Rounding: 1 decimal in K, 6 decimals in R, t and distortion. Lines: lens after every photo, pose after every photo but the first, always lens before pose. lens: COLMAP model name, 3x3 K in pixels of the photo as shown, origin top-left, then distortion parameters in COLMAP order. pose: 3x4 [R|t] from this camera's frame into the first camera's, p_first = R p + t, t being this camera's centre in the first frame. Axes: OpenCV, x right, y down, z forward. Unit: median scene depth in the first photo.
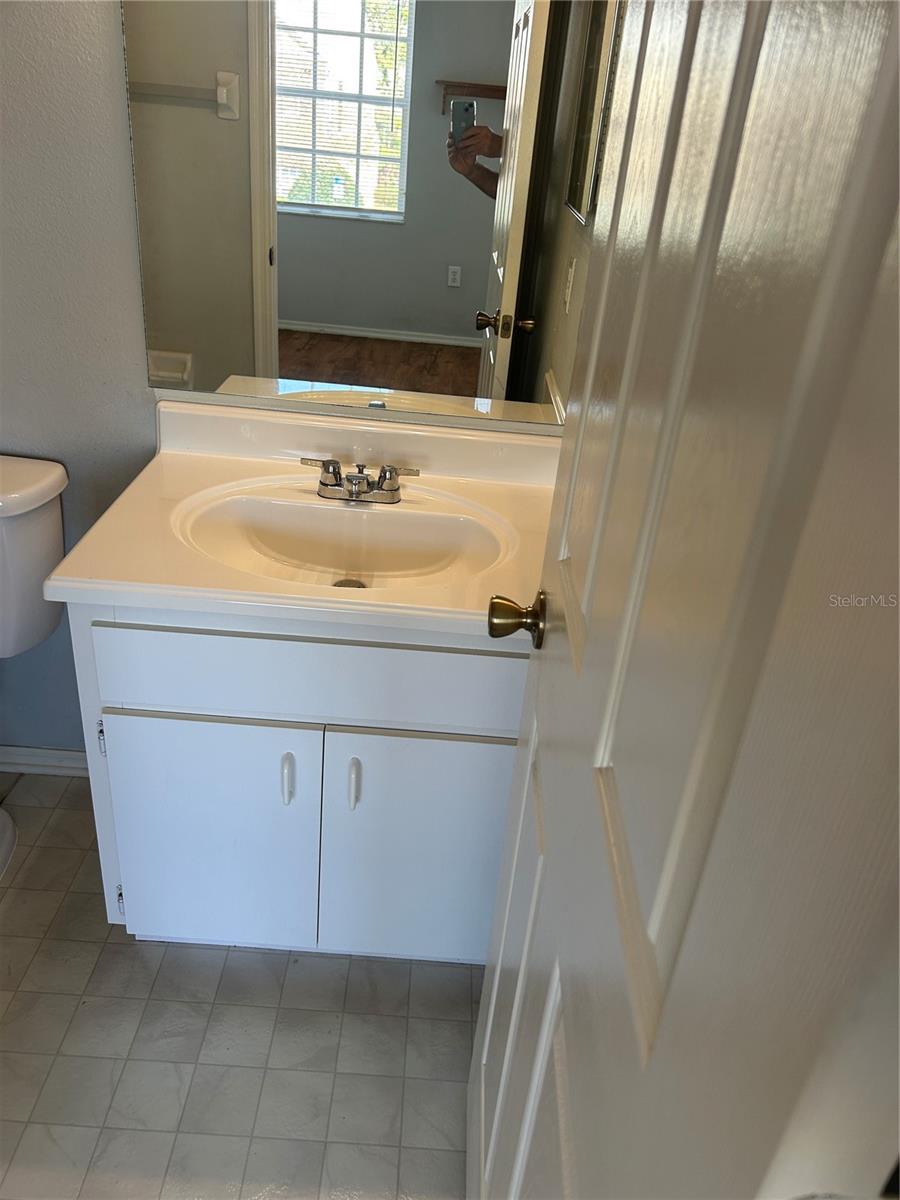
lens RADIAL K [[899.8, 0, 445.9], [0, 899.8, 610.8], [0, 0, 1]] dist [0.075533, -0.089210]
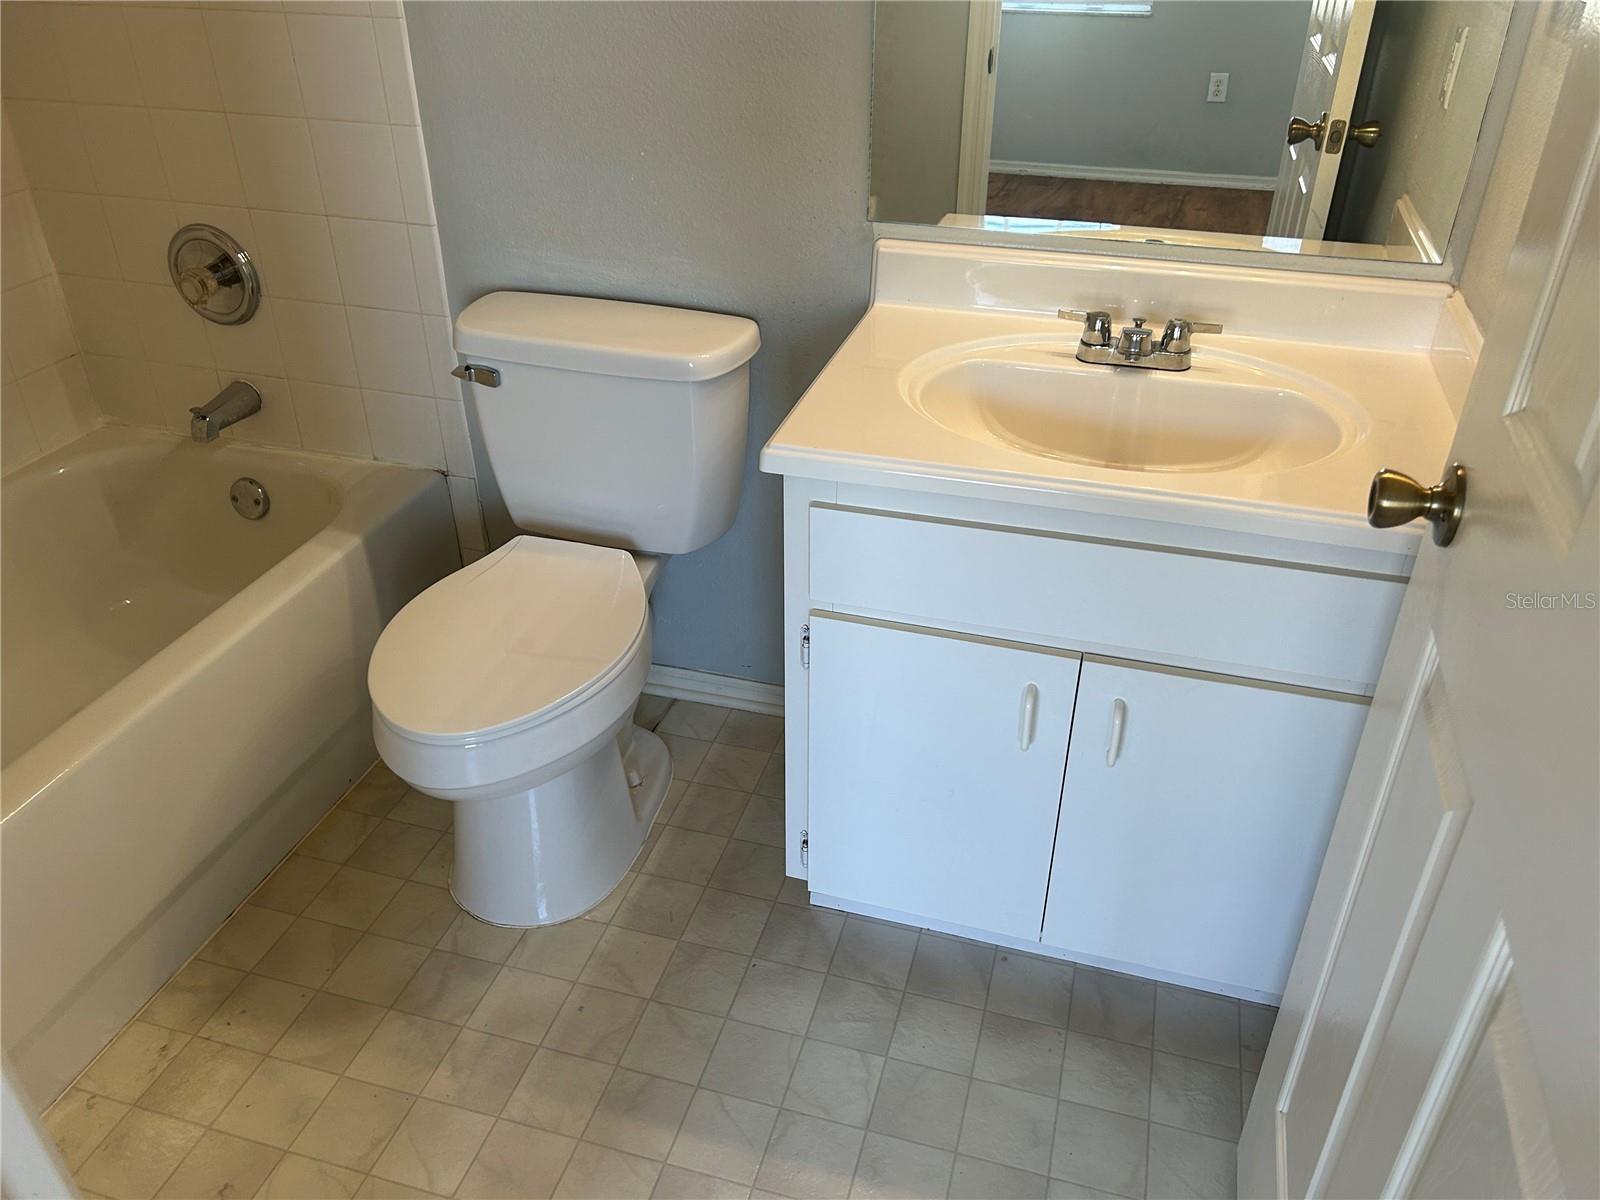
lens RADIAL K [[1199.8, 0, 815.9], [0, 1199.8, 617.5], [0, 0, 1]] dist [0.075533, -0.089210]
pose [[0.963686, 0.071540, -0.257276, -0.078054], [-0.059876, 0.996803, 0.052898, 0.047788], [0.260238, -0.035572, 0.964889, -0.042985]]
